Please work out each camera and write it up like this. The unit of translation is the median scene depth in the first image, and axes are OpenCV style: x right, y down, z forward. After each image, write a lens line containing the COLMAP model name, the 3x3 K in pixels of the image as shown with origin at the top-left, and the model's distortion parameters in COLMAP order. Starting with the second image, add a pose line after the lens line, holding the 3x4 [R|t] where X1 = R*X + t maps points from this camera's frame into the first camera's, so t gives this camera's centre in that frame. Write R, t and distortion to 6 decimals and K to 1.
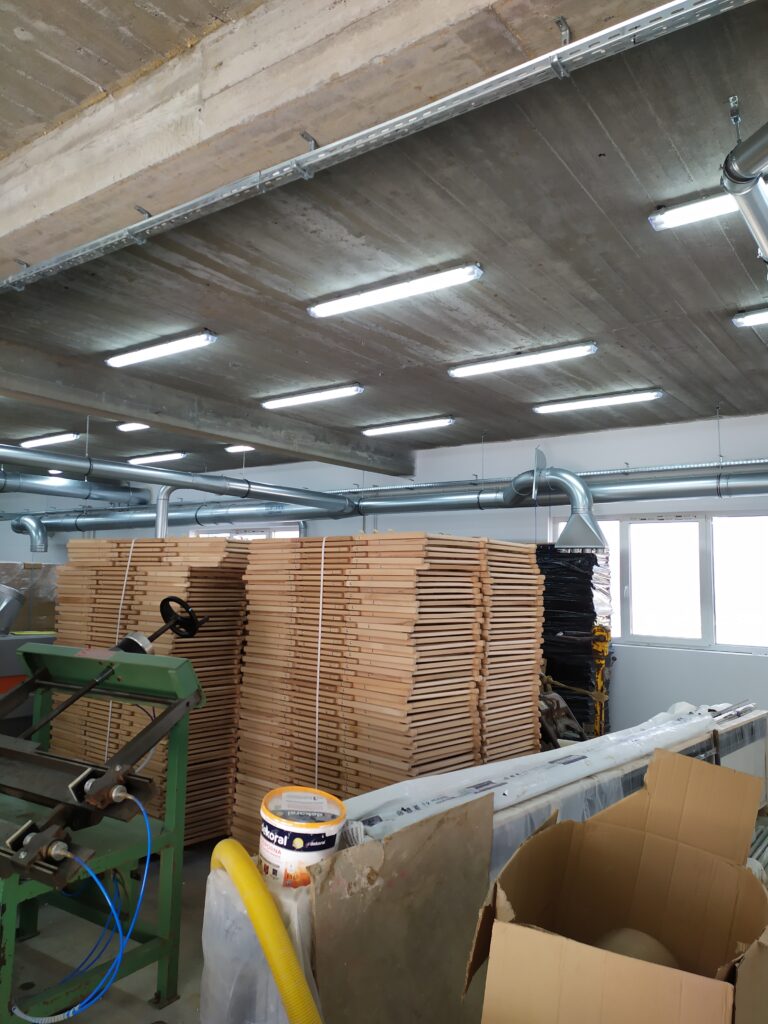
lens RADIAL K [[800.0, 0, 391.3], [0, 800.0, 507.8], [0, 0, 1]] dist [0.016948, 0.000921]
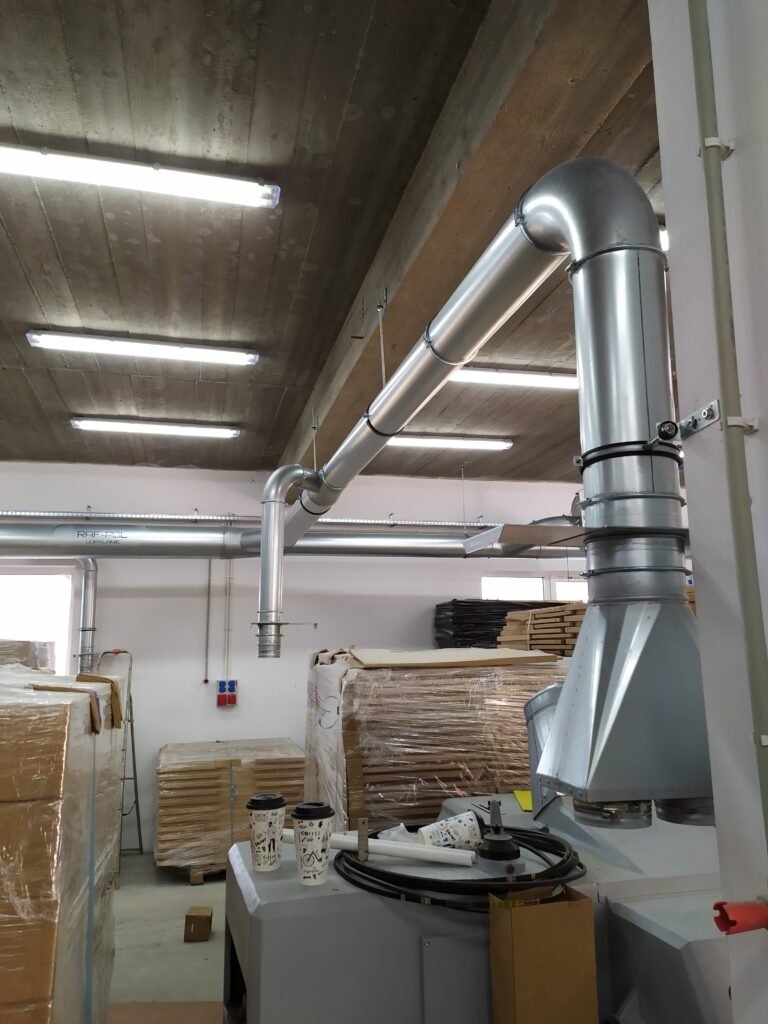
lens RADIAL K [[800.0, 0, 386.0], [0, 800.0, 513.0], [0, 0, 1]] dist [0.016948, 0.000921]
pose [[0.618571, 0.103068, 0.778939, -0.286766], [-0.060181, 0.994662, -0.083820, 0.002558], [-0.783421, 0.004971, 0.621472, 0.494692]]
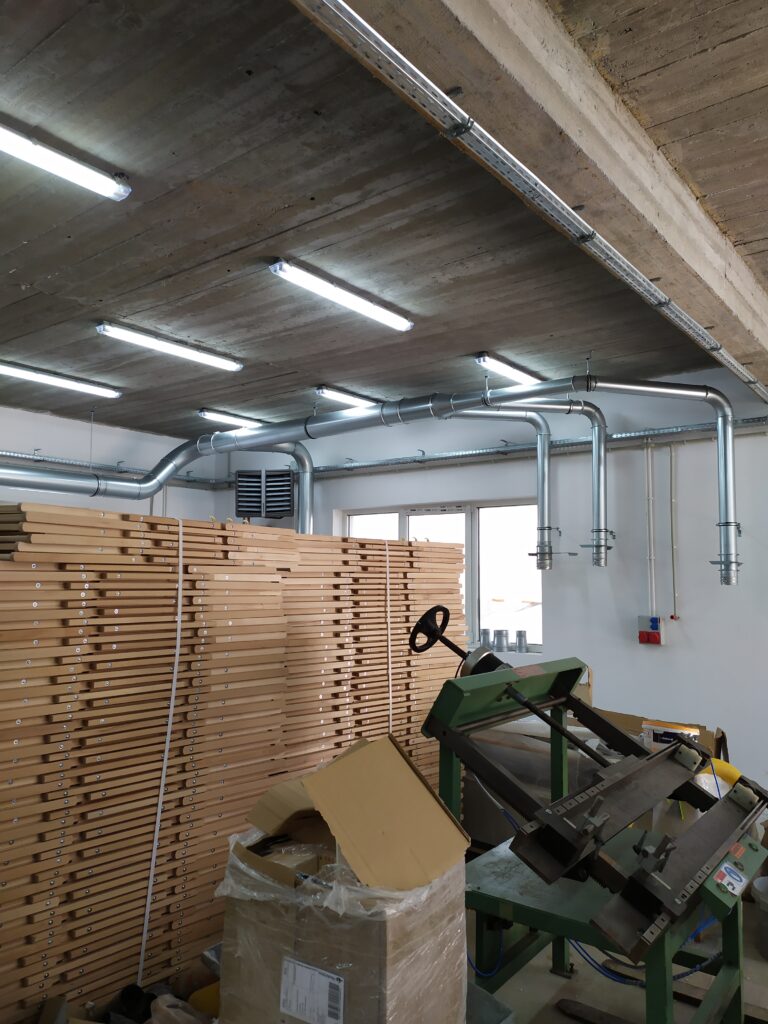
lens RADIAL K [[800.0, 0, 389.3], [0, 800.0, 516.1], [0, 0, 1]] dist [0.016948, 0.000921]
pose [[-0.016077, 0.063102, 0.997878, -0.918846], [-0.101816, 0.992716, -0.064416, 0.059643], [-0.994673, -0.102635, -0.009535, 0.854206]]
